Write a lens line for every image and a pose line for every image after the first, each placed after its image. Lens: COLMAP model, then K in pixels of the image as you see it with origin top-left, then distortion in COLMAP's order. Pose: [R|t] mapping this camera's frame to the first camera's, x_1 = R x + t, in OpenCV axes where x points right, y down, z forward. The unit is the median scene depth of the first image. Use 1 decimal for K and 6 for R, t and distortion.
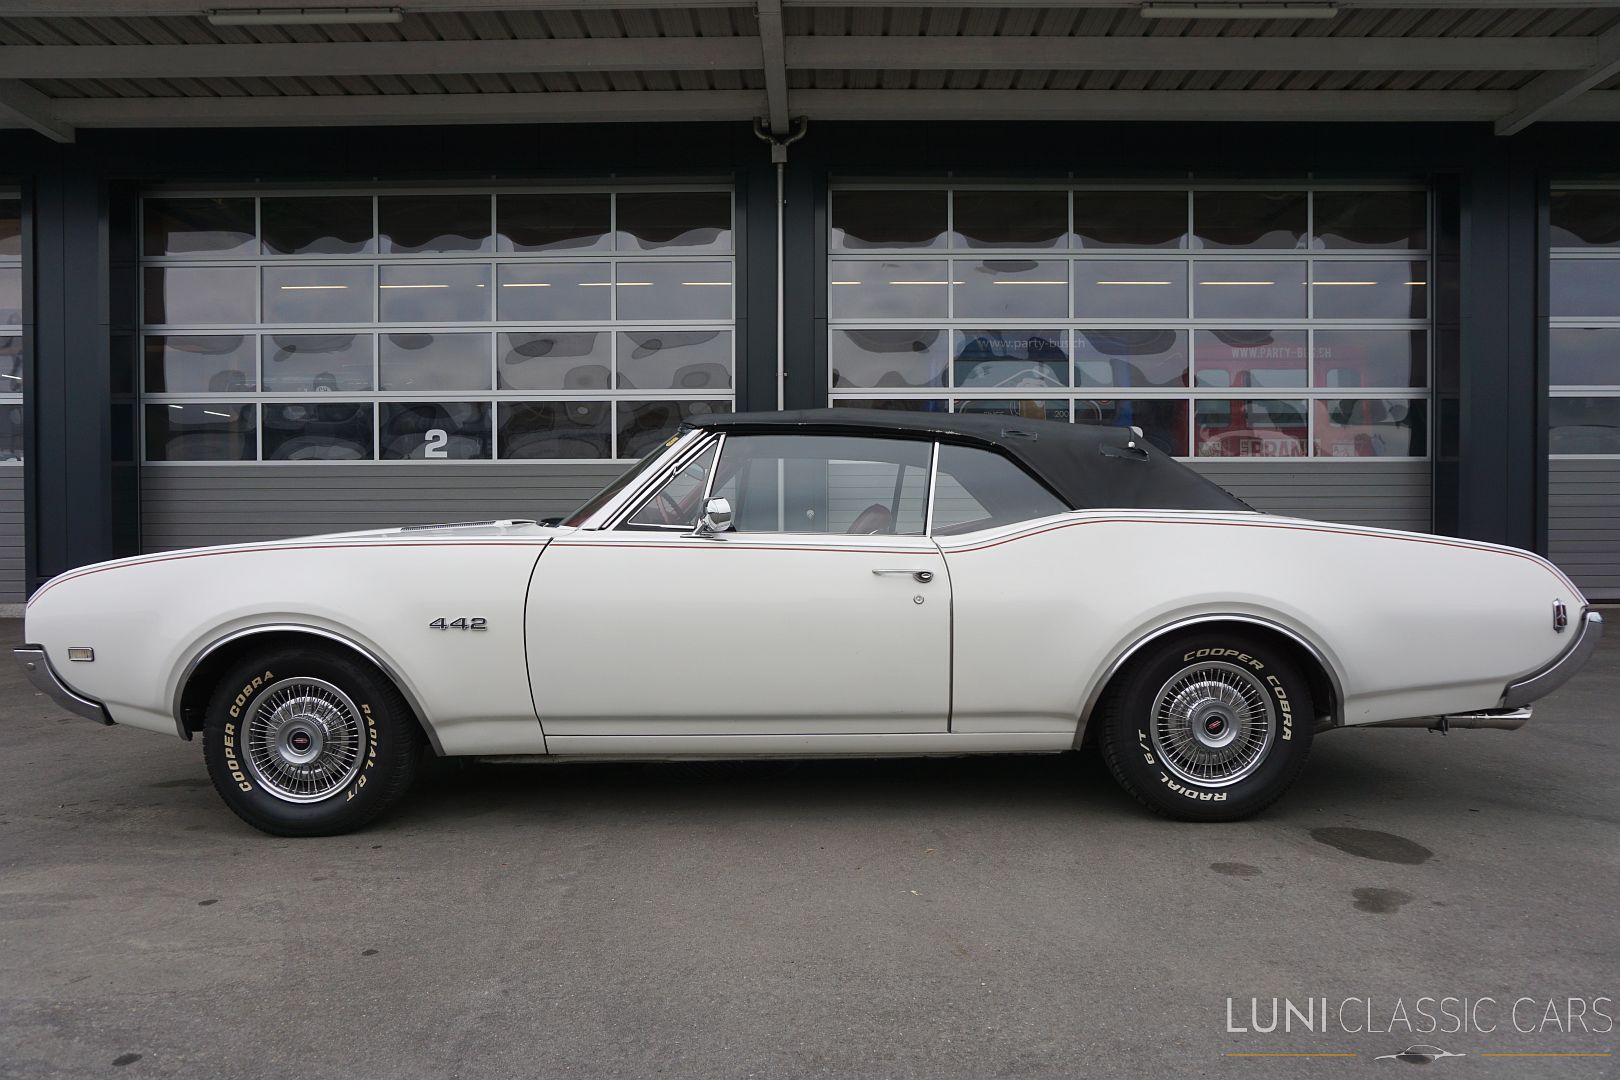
lens RADIAL K [[1086.3, 0, 813.1], [0, 1086.3, 541.3], [0, 0, 1]] dist [-0.045976, 0.031757]
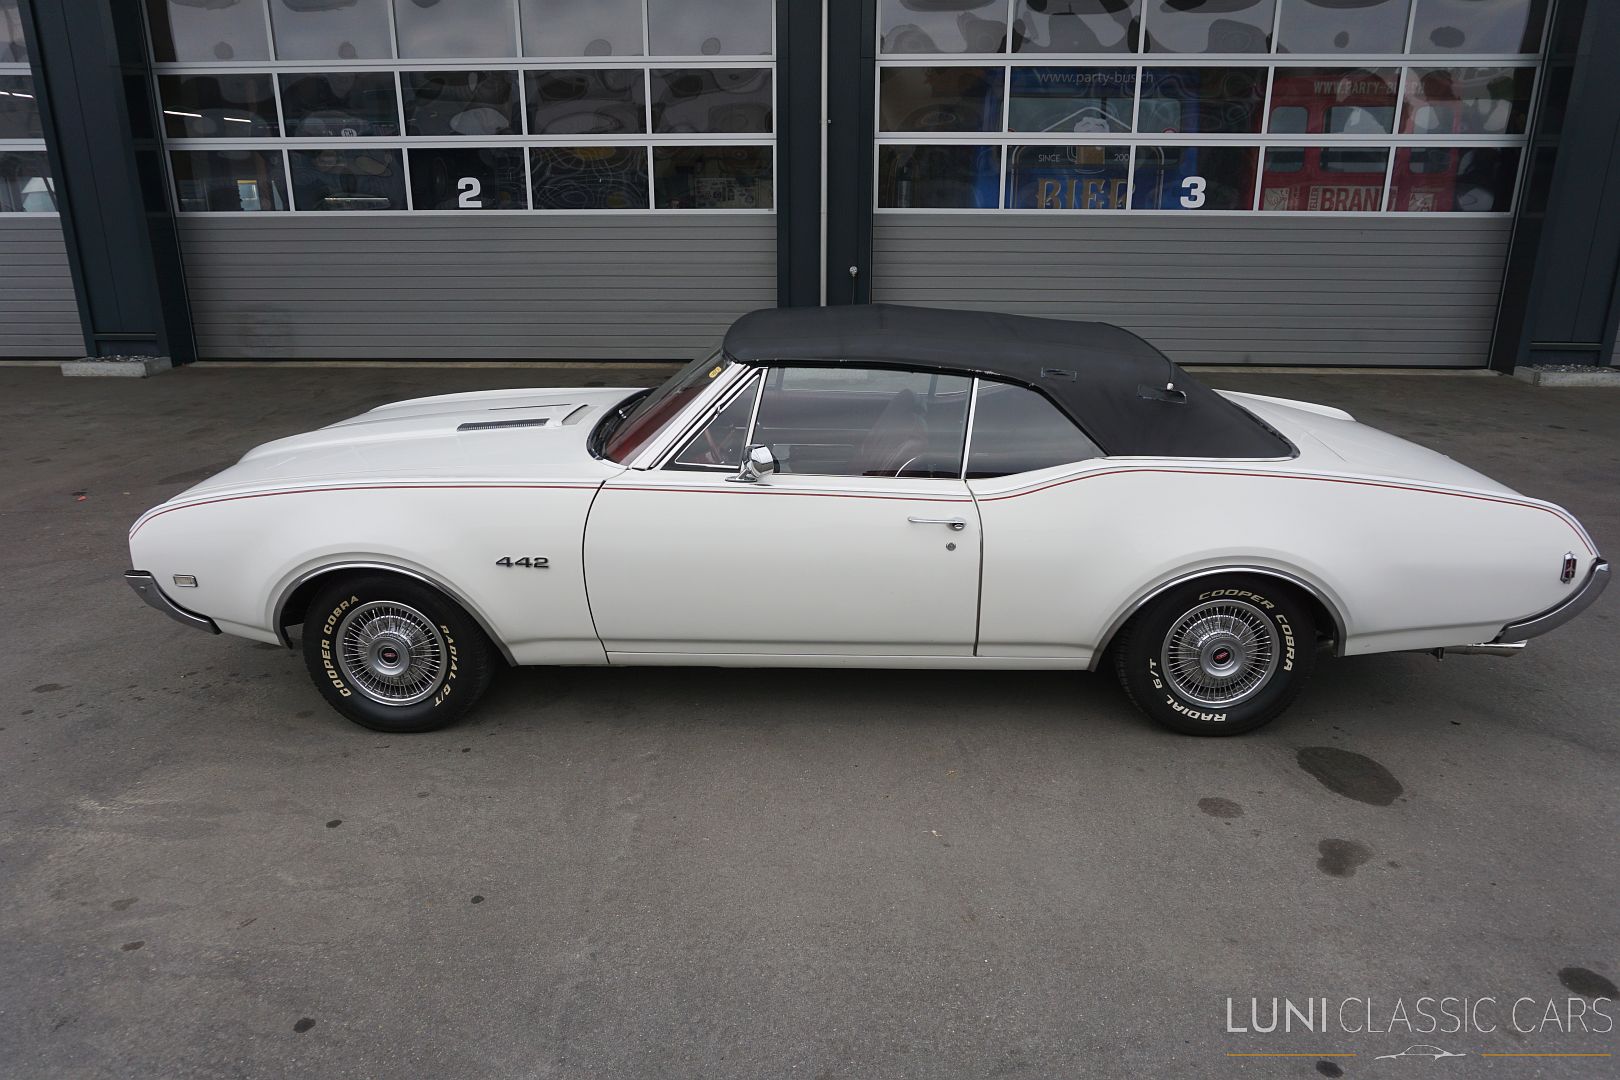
lens RADIAL K [[1088.4, 0, 812.4], [0, 1088.4, 536.4], [0, 0, 1]] dist [-0.052767, 0.037650]
pose [[0.999199, 0.014416, -0.037321, 0.001168], [-0.003124, 0.958094, 0.286435, -0.253778], [0.039887, -0.286090, 0.957372, -0.018184]]
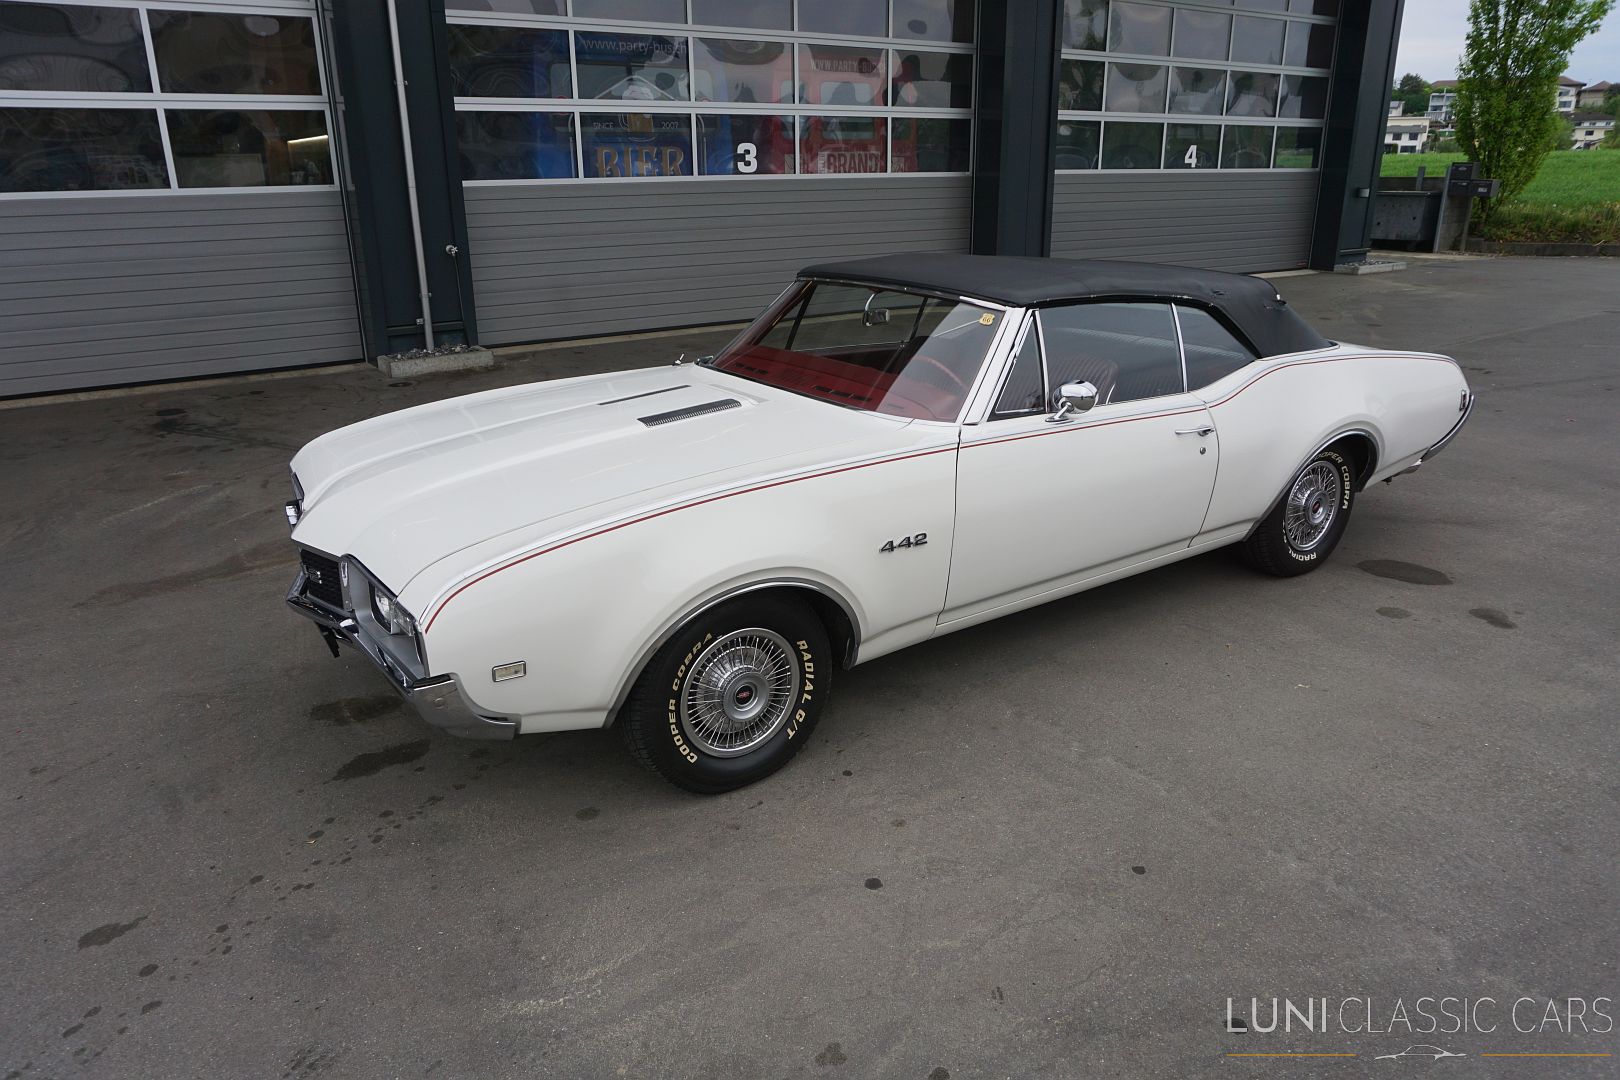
lens RADIAL K [[1088.4, 0, 812.4], [0, 1088.4, 536.4], [0, 0, 1]] dist [-0.052767, 0.037650]
pose [[0.827983, -0.186125, 0.528963, -0.891792], [0.017959, 0.951626, 0.306734, -0.226175], [-0.560465, -0.244471, 0.791273, 0.265920]]
